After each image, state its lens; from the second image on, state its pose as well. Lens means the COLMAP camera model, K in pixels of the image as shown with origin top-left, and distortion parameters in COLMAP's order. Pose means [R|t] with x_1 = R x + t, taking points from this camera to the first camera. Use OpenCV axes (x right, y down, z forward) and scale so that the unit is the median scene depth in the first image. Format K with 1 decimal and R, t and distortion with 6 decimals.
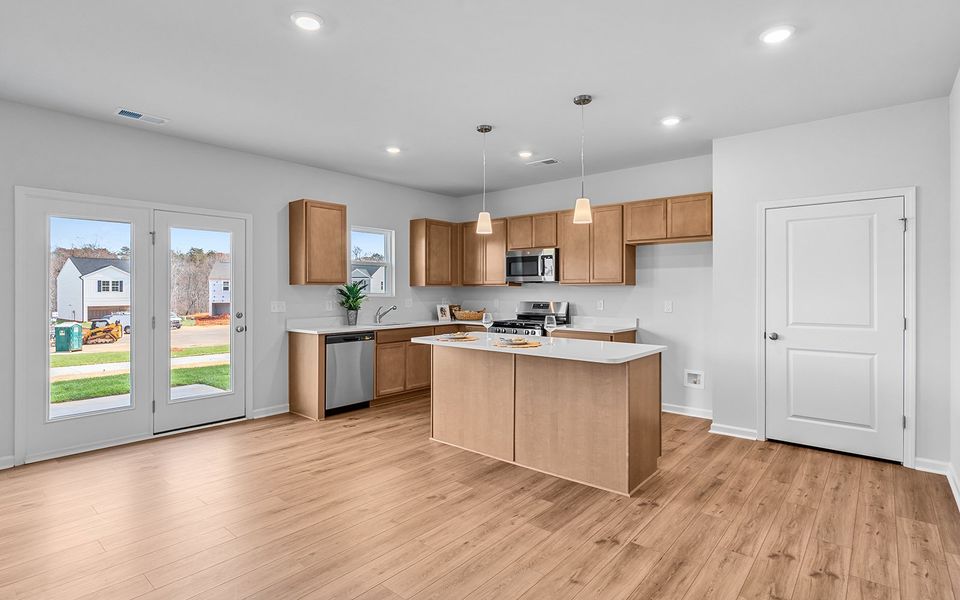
lens RADIAL K [[476.1, 0, 478.6], [0, 476.1, 289.1], [0, 0, 1]] dist [-0.001191, 0.000008]
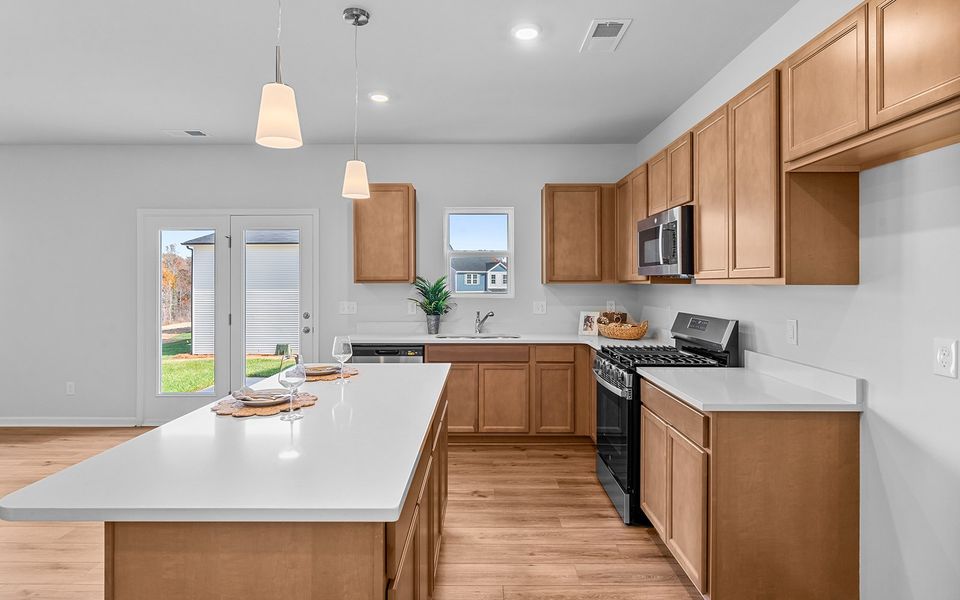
lens RADIAL K [[498.1, 0, 481.0], [0, 498.1, 280.0], [0, 0, 1]] dist [0.003512, 0.000517]
pose [[0.647410, -0.005138, -0.762125, 0.441102], [0.003838, 0.999987, -0.003482, -0.011168], [0.762133, -0.000670, 0.647421, 0.559846]]
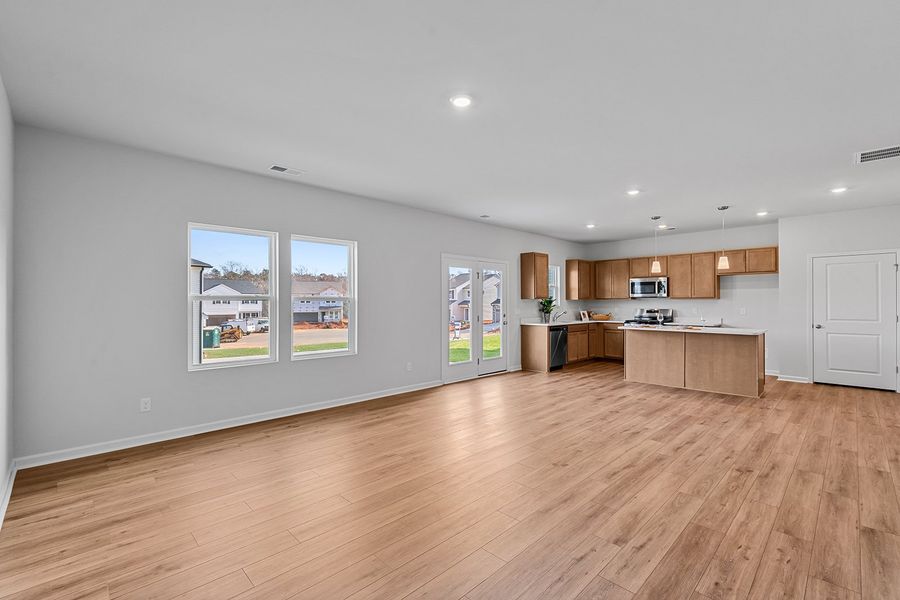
lens RADIAL K [[398.3, 0, 450.0], [0, 398.3, 300.0], [0, 0, 1]] dist [-0.003677, -0.000040]
pose [[0.996107, -0.001990, -0.088131, -0.522287], [0.001634, 0.999990, -0.004117, 0.000008], [0.088139, 0.003957, 0.996100, -0.517680]]
